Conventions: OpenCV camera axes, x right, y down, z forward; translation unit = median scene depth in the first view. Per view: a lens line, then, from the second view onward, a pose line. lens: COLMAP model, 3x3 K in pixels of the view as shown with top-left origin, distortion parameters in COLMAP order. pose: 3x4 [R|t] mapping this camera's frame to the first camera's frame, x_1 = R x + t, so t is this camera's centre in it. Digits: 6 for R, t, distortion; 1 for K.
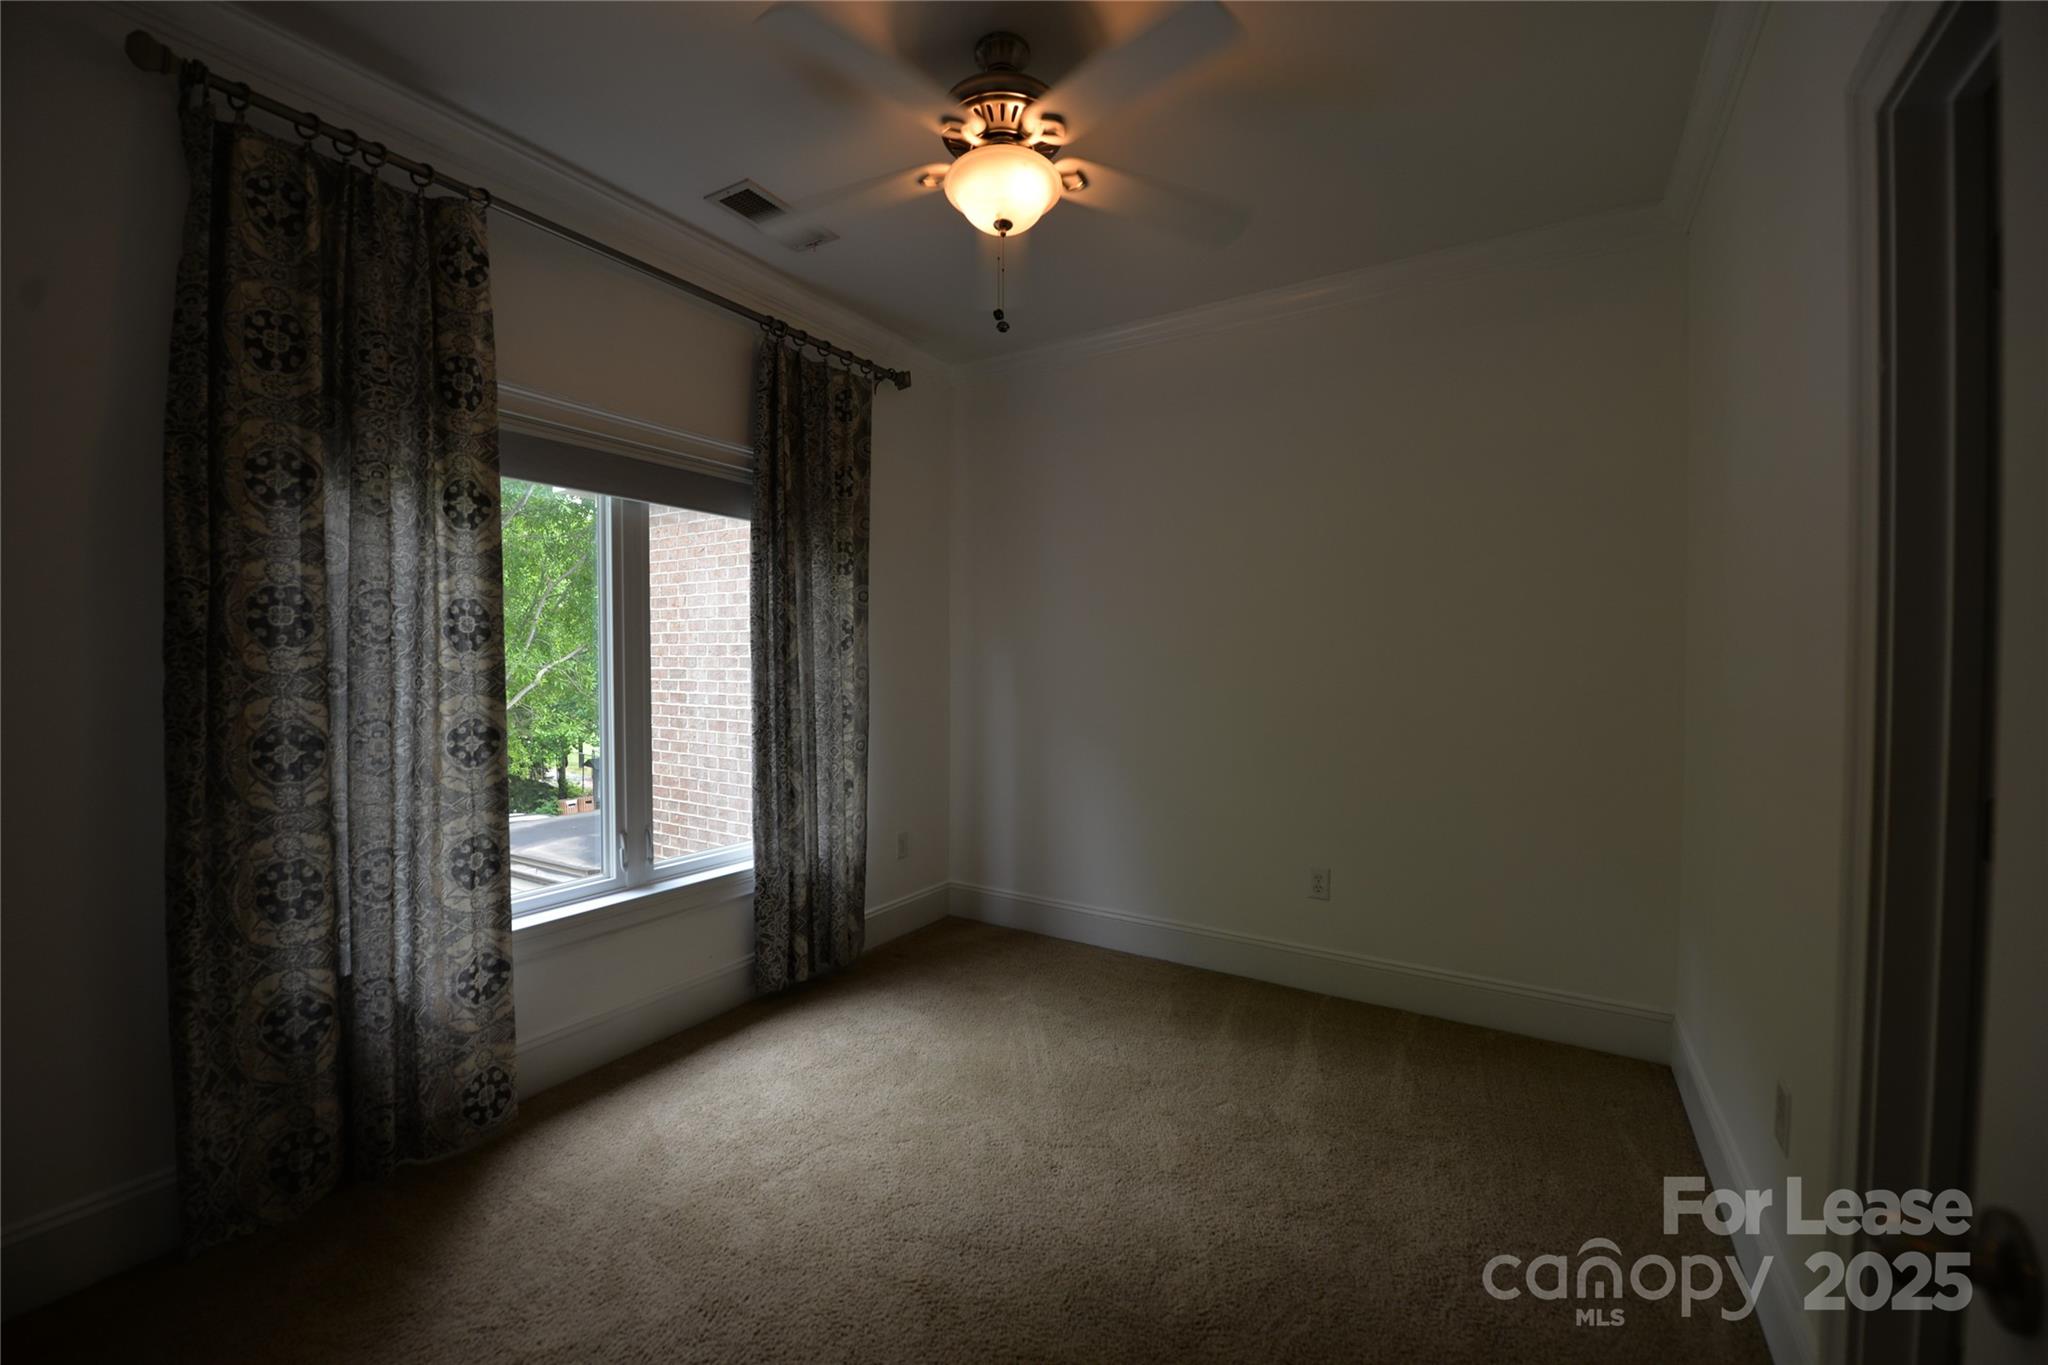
lens RADIAL K [[809.6, 0, 1022.1], [0, 809.6, 677.9], [0, 0, 1]] dist [-0.015576, -0.002245]
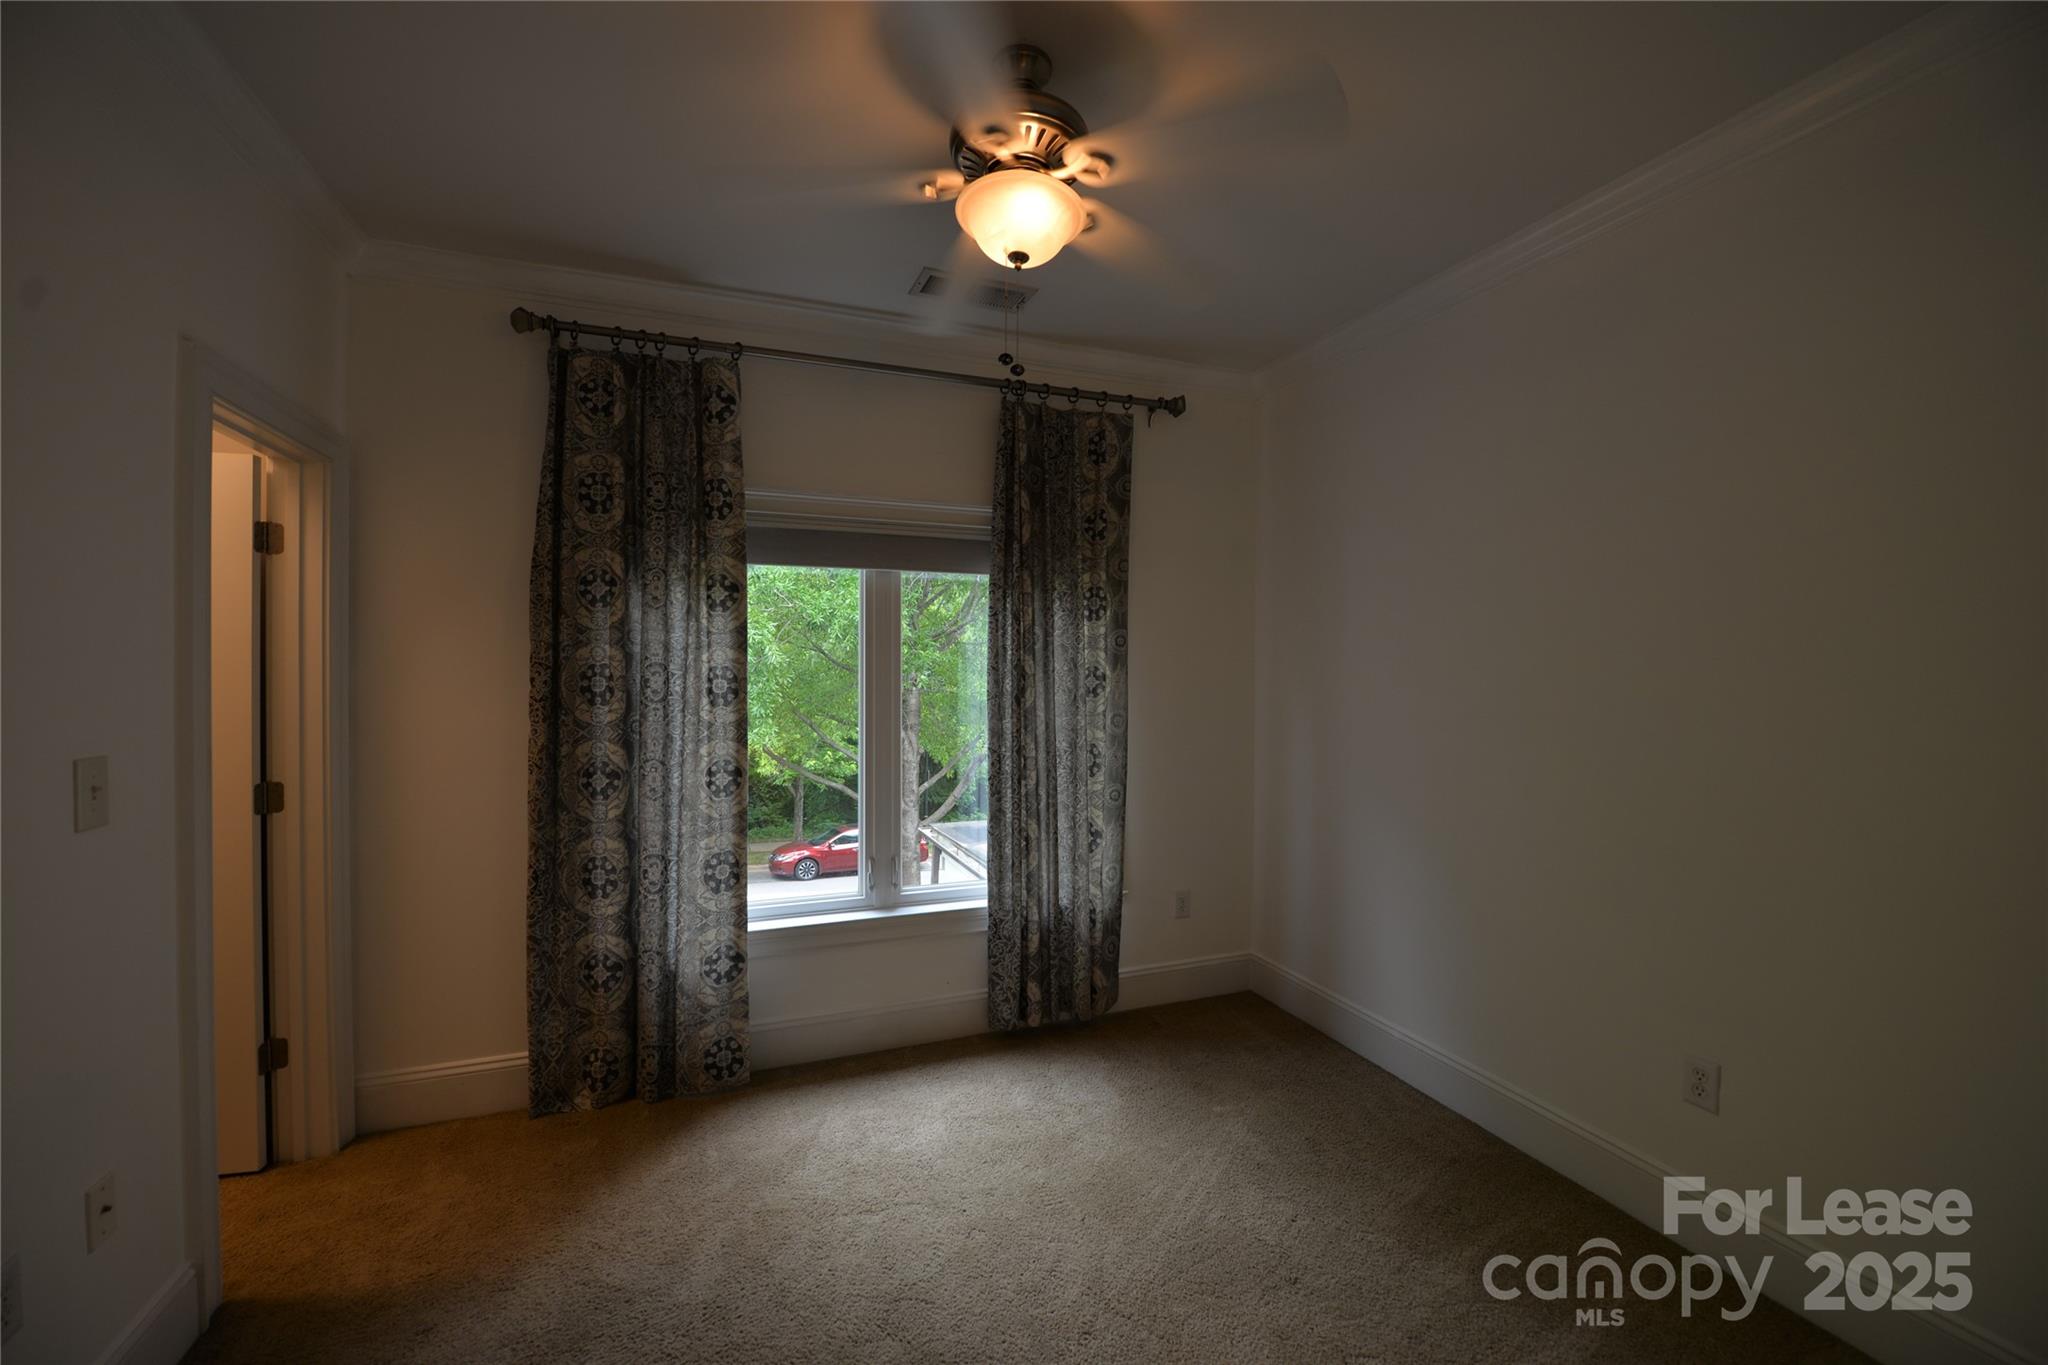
lens RADIAL K [[809.6, 0, 1021.0], [0, 809.6, 679.0], [0, 0, 1]] dist [-0.015576, -0.002245]
pose [[0.798566, 0.007704, -0.601858, 0.464482], [-0.015202, 0.999857, -0.007372, -0.074883], [0.601716, 0.015036, 0.798569, 0.256532]]
